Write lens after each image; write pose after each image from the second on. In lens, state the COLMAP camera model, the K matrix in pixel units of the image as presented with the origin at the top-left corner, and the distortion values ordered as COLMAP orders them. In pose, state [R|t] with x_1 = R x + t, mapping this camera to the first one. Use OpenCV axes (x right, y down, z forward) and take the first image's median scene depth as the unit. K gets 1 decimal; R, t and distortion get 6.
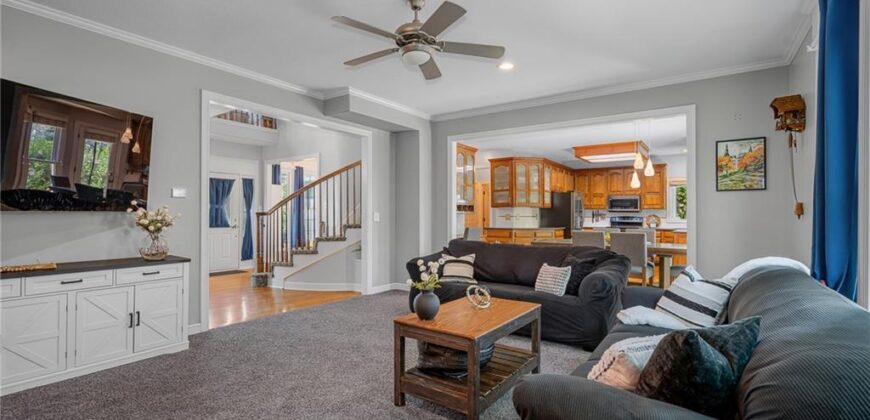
lens RADIAL K [[393.9, 0, 433.8], [0, 393.9, 213.4], [0, 0, 1]] dist [-0.001387, 0.000210]
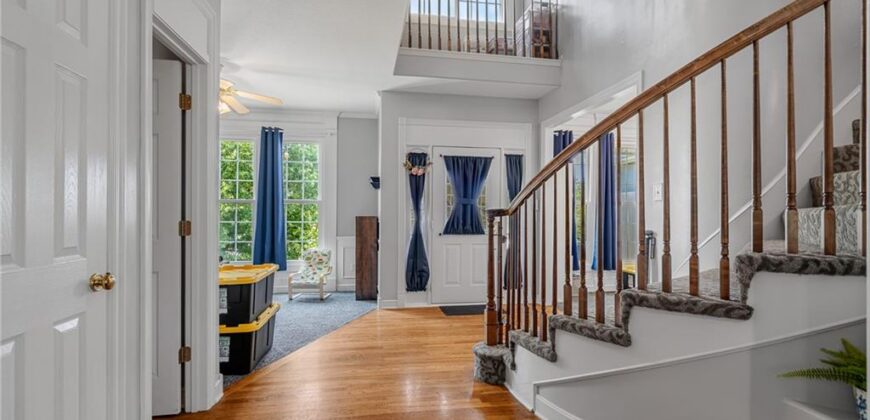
lens RADIAL K [[393.9, 0, 433.8], [0, 393.9, 213.4], [0, 0, 1]] dist [-0.001387, 0.000210]
pose [[0.711913, 0.001941, -0.702265, -0.183090], [-0.000163, 0.999997, 0.002599, 0.000839], [0.702267, -0.001736, 0.711911, 0.653070]]
